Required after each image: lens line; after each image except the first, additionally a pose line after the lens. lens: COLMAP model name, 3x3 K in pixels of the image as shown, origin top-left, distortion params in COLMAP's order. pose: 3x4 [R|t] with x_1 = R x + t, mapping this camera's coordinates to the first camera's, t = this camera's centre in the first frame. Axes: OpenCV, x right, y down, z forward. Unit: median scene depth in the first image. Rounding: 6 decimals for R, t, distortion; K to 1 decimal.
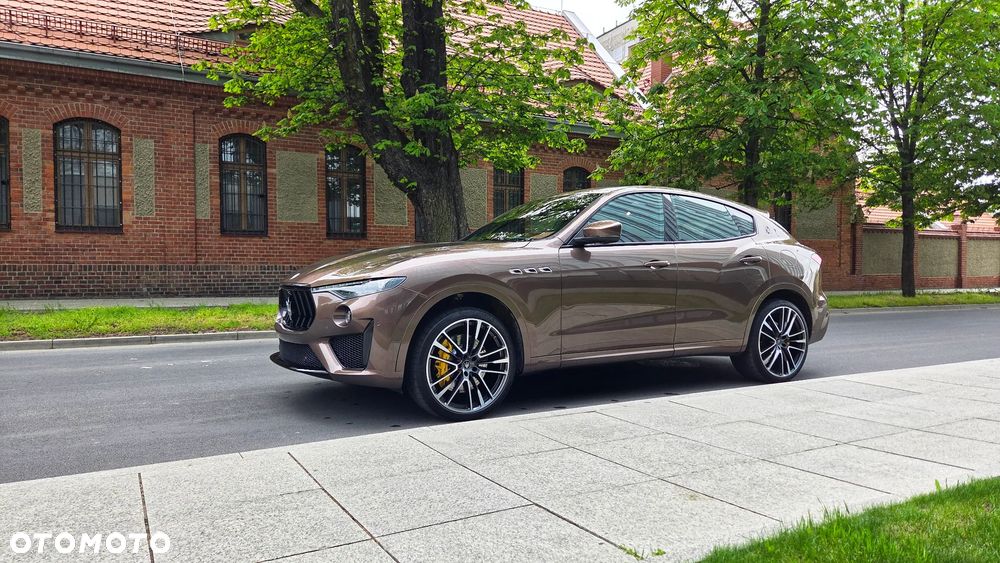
lens RADIAL K [[667.7, 0, 499.7], [0, 667.7, 284.7], [0, 0, 1]] dist [0.069928, -0.056007]
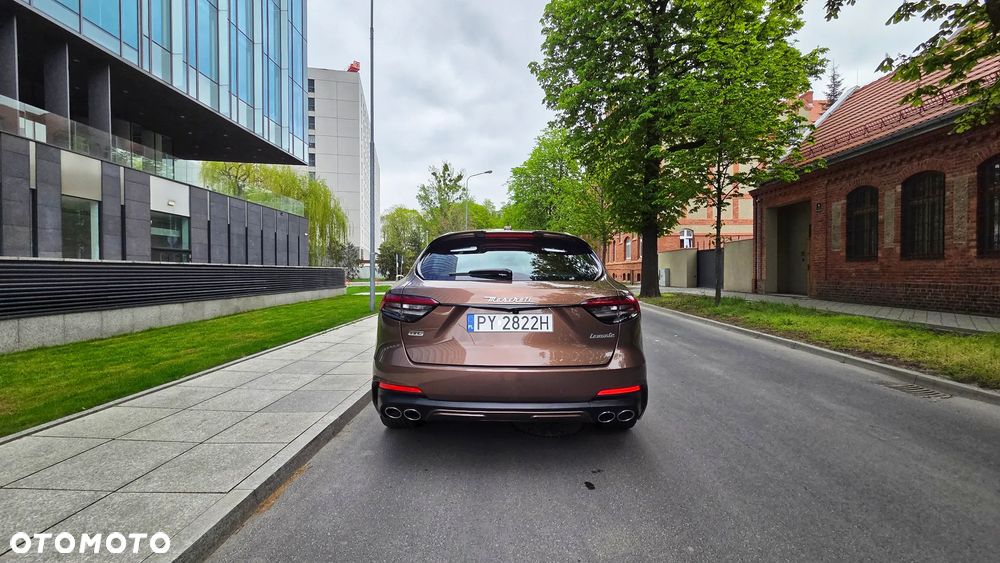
lens RADIAL K [[407.7, 0, 497.7], [0, 407.7, 284.8], [0, 0, 1]] dist [0.004723, -0.001665]
pose [[-0.525014, 0.025425, -0.850714, 0.389303], [-0.026884, 0.998560, 0.046434, -0.040567], [0.850669, 0.047249, -0.523574, 0.667681]]
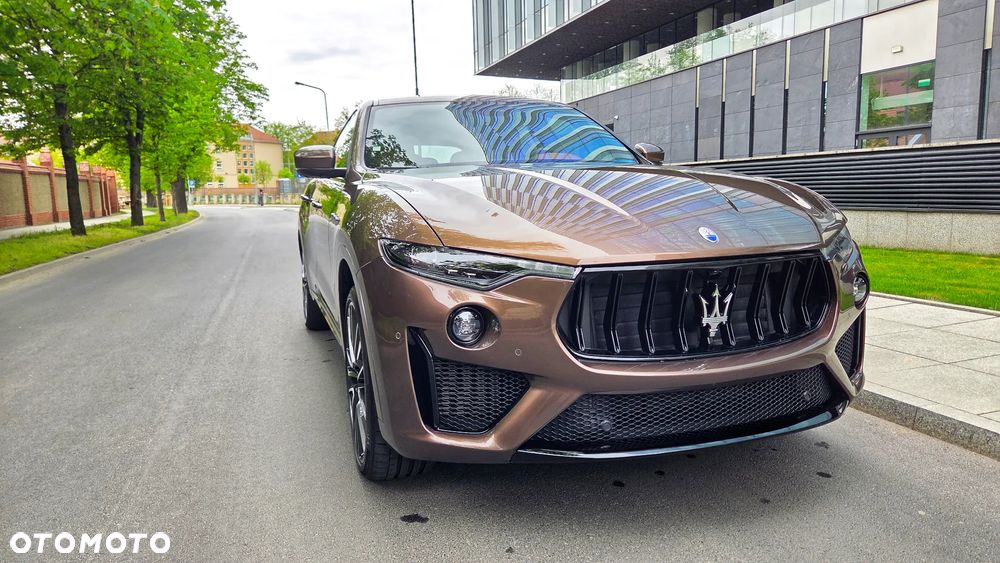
lens RADIAL K [[667.7, 0, 495.2], [0, 667.7, 272.3], [0, 0, 1]] dist [0.069928, -0.056007]
pose [[0.205317, -0.129537, 0.970085, -0.280209], [0.056662, 0.991113, 0.120352, -0.018049], [-0.977054, 0.030257, 0.210832, 0.389327]]
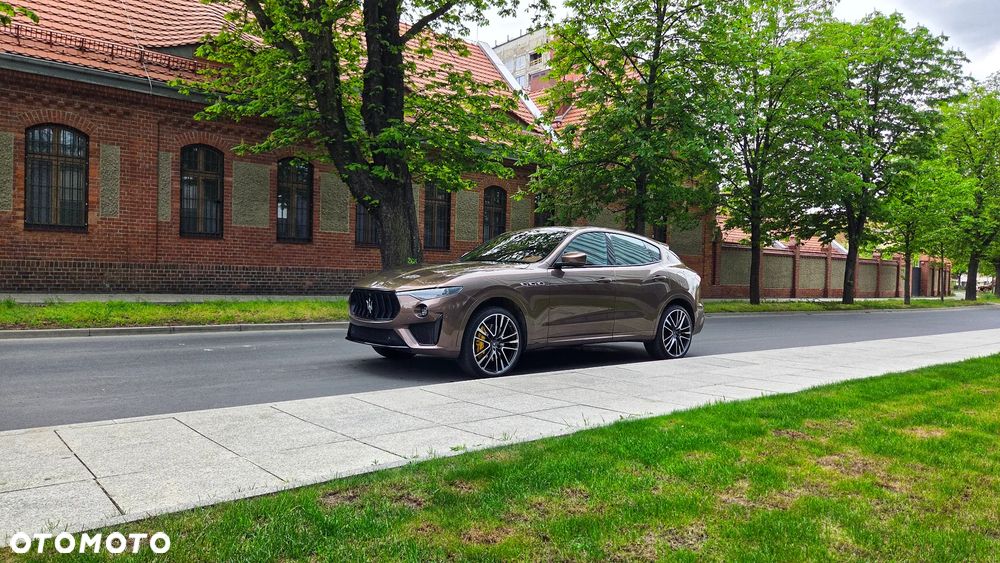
lens RADIAL K [[667.7, 0, 508.0], [0, 667.7, 283.7], [0, 0, 1]] dist [0.069928, -0.056007]
pose [[0.981972, 0.023312, 0.187586, -0.108826], [-0.022624, 0.999727, -0.005808, -0.003948], [-0.187670, 0.001459, 0.982231, -0.185564]]
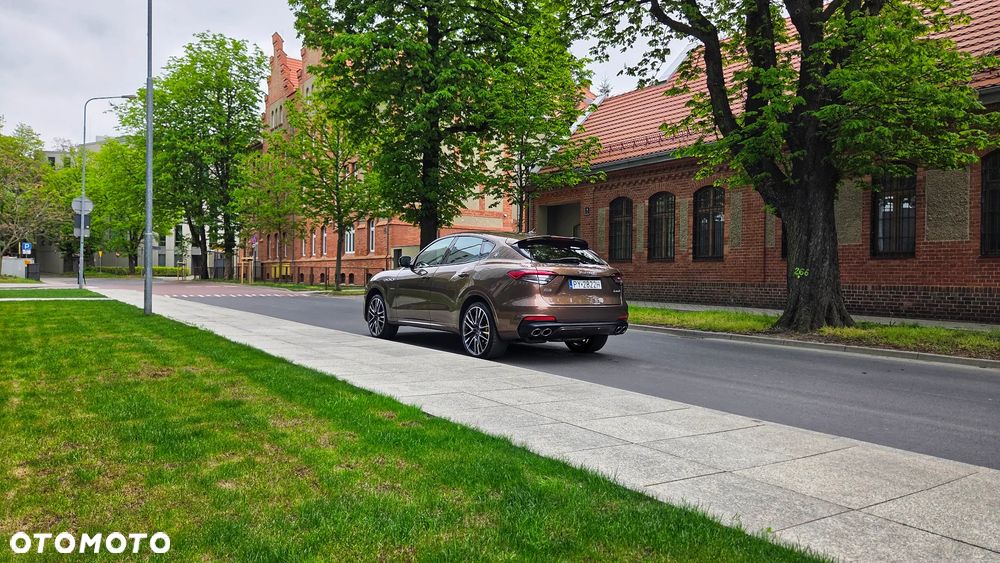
lens RADIAL K [[667.7, 0, 501.6], [0, 667.7, 298.6], [0, 0, 1]] dist [0.069928, -0.056007]
pose [[0.082373, 0.030428, -0.996137, 0.867578], [-0.045370, 0.998612, 0.026752, -0.012821], [0.995568, 0.042991, 0.083639, 0.432403]]
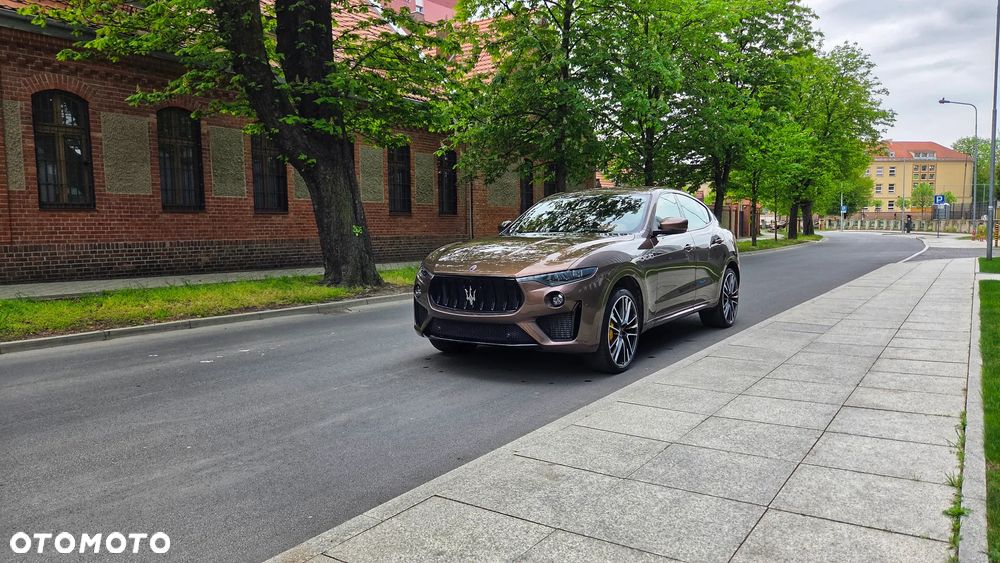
lens RADIAL K [[667.7, 0, 499.3], [0, 667.7, 284.7], [0, 0, 1]] dist [0.069928, -0.056007]
pose [[0.905652, -0.050388, 0.421017, -0.283700], [0.025667, 0.997608, 0.064184, -0.021482], [-0.423244, -0.047323, 0.904779, -0.031717]]
